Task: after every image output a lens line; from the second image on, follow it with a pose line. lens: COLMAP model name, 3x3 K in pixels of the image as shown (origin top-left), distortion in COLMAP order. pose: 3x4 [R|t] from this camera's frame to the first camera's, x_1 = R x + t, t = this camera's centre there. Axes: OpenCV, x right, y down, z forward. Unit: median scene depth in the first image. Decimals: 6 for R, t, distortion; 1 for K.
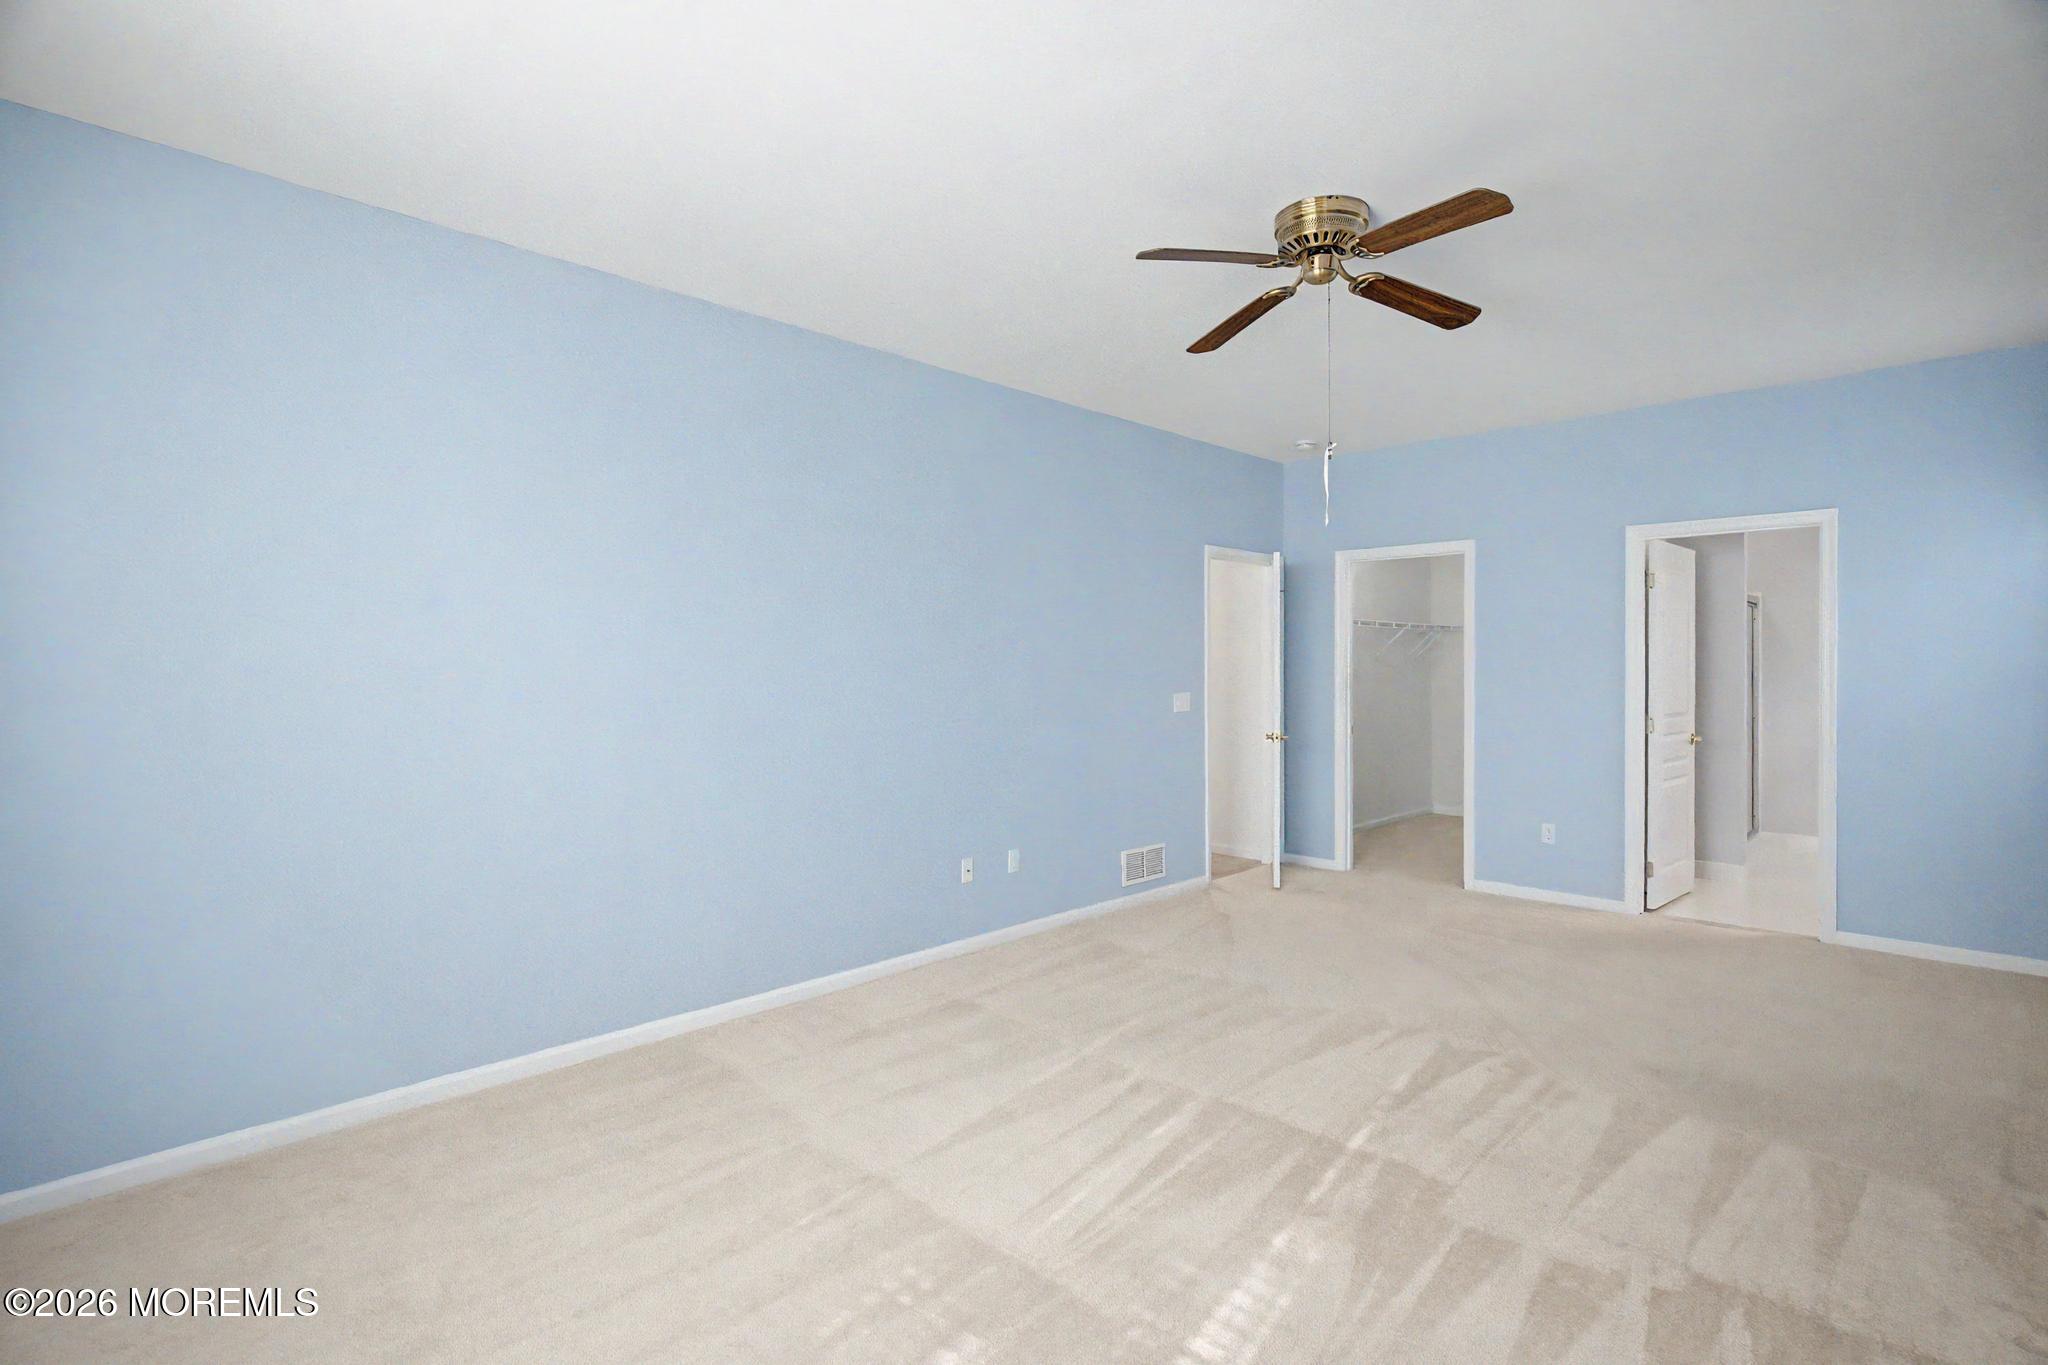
lens RADIAL K [[986.8, 0, 1023.7], [0, 986.8, 659.6], [0, 0, 1]] dist [-0.004481, 0.000458]
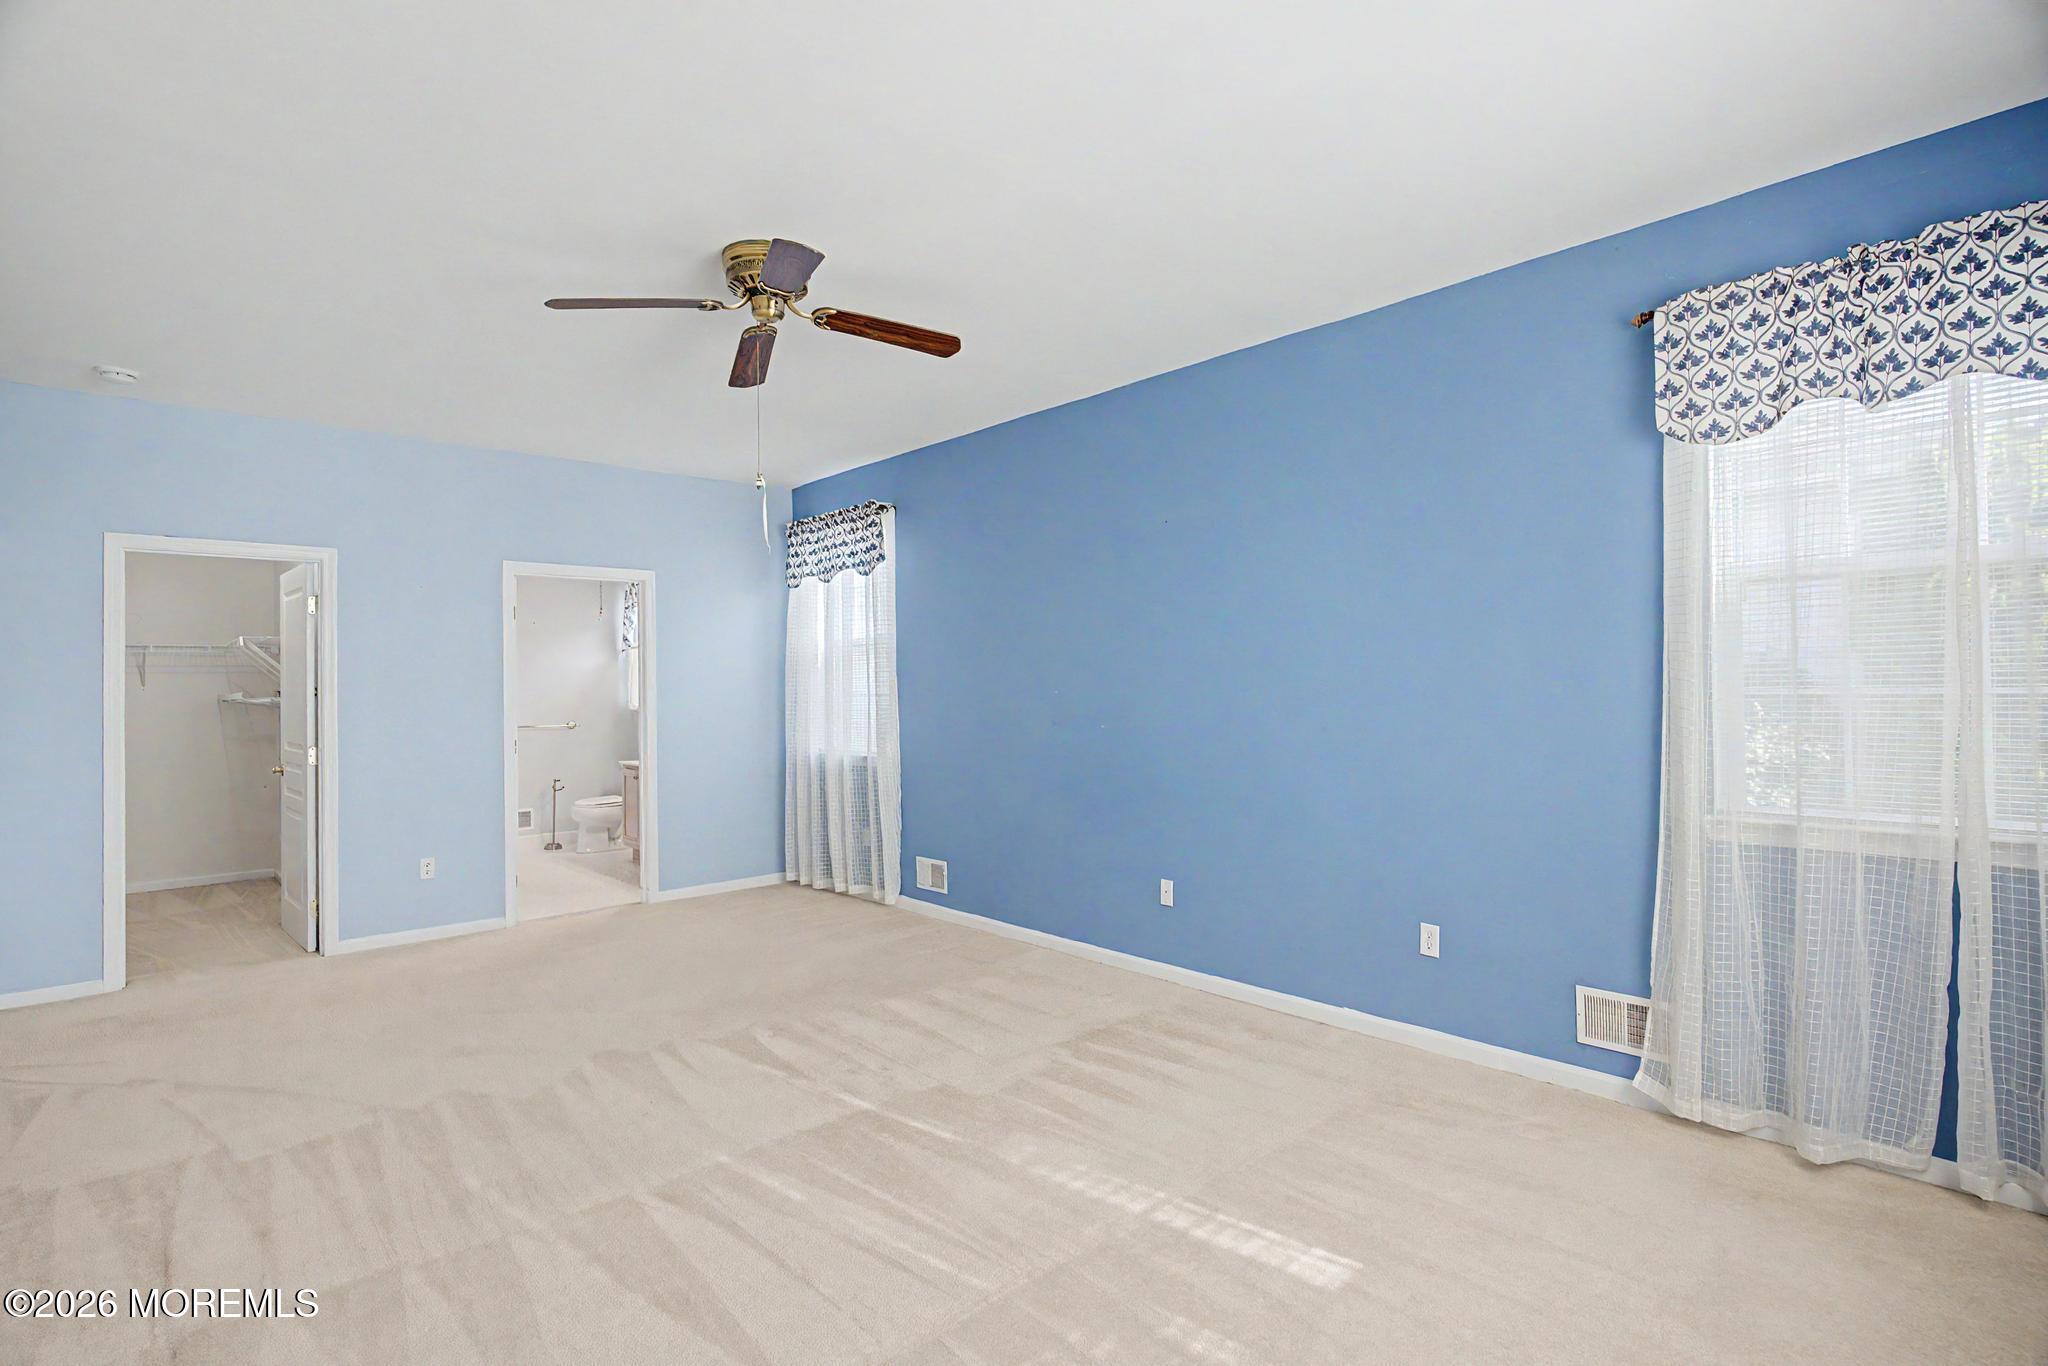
lens RADIAL K [[986.8, 0, 1023.7], [0, 986.8, 660.1], [0, 0, 1]] dist [-0.004481, 0.000458]
pose [[0.077638, 0.025593, 0.996653, -0.684895], [0.006422, 0.999637, -0.026170, 0.006054], [-0.996961, 0.008432, 0.077446, 0.623259]]
